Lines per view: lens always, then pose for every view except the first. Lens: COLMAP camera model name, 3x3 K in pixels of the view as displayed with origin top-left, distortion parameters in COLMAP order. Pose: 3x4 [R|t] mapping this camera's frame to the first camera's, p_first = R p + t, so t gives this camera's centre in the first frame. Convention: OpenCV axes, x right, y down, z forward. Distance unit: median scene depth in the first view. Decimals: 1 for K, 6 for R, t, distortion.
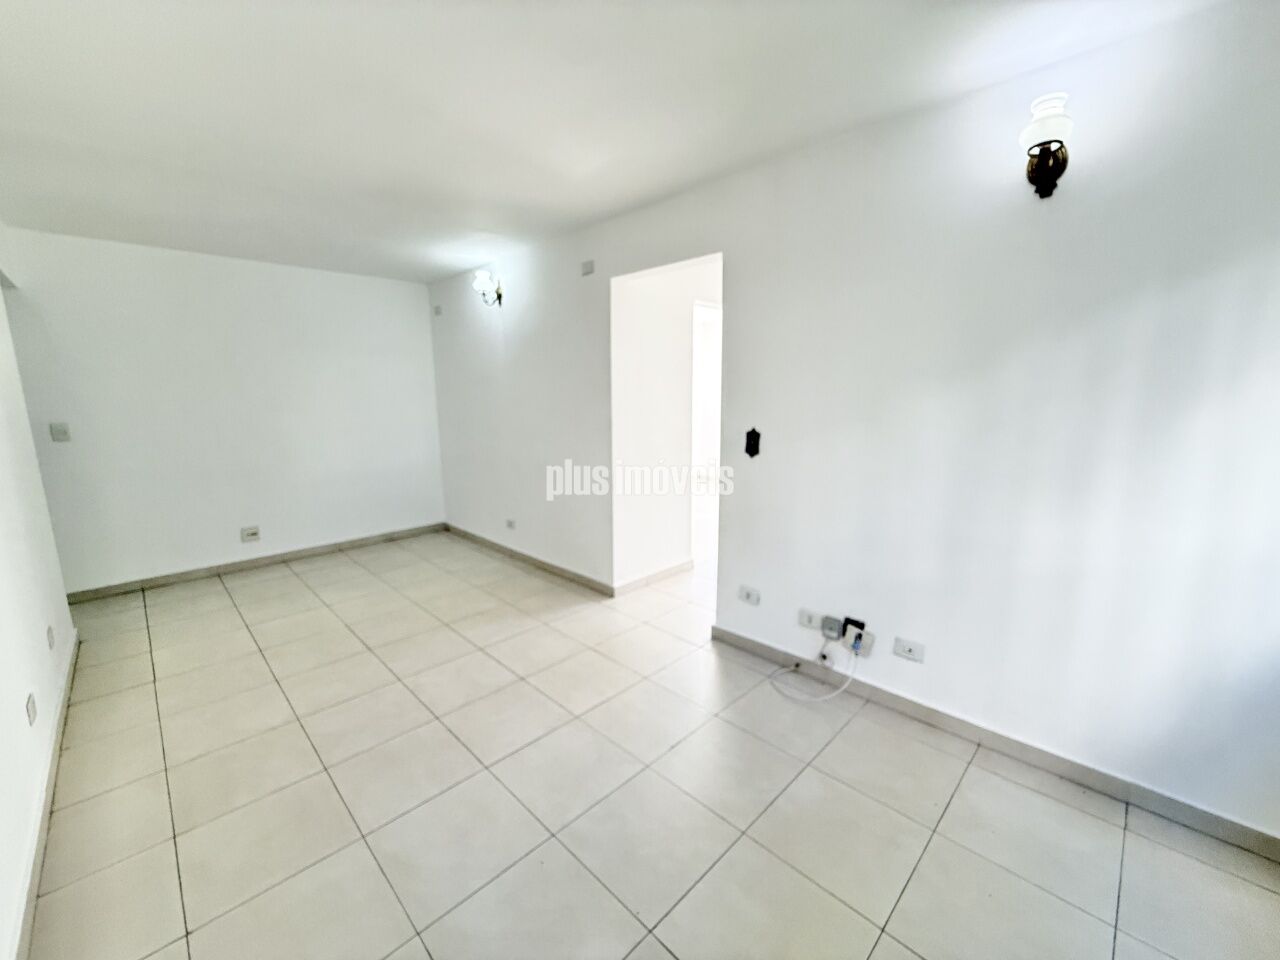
lens RADIAL K [[512.5, 0, 640.0], [0, 512.5, 480.0], [0, 0, 1]] dist [-0.002084, 0.000289]
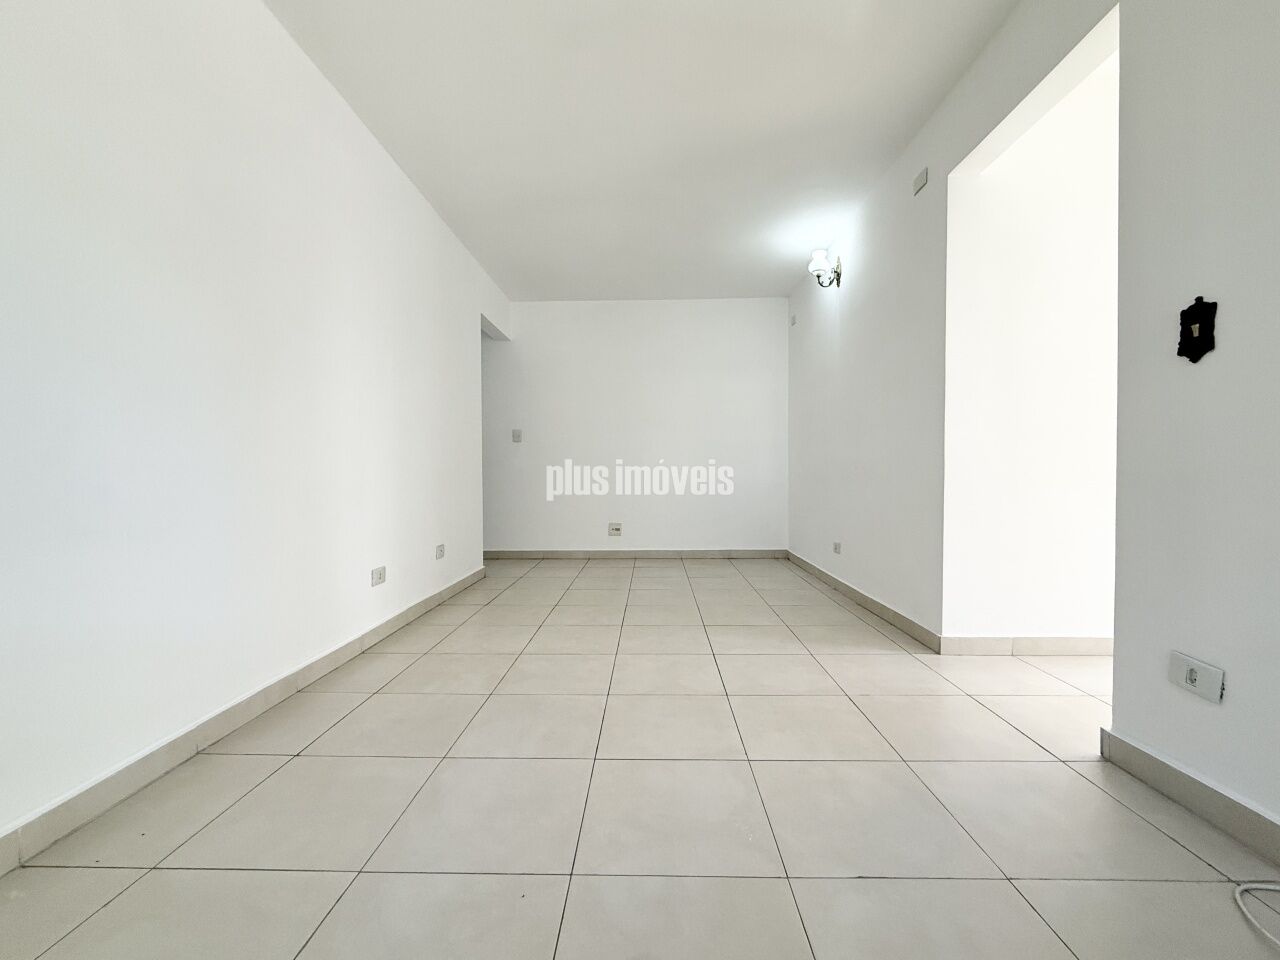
lens RADIAL K [[524.5, 0, 640.0], [0, 524.5, 480.0], [0, 0, 1]] dist [-0.001262, 0.000220]
pose [[0.690223, 0.014319, -0.723455, 0.168342], [-0.122585, 0.987667, -0.097405, 0.130670], [0.713137, 0.155915, 0.683466, 0.265729]]
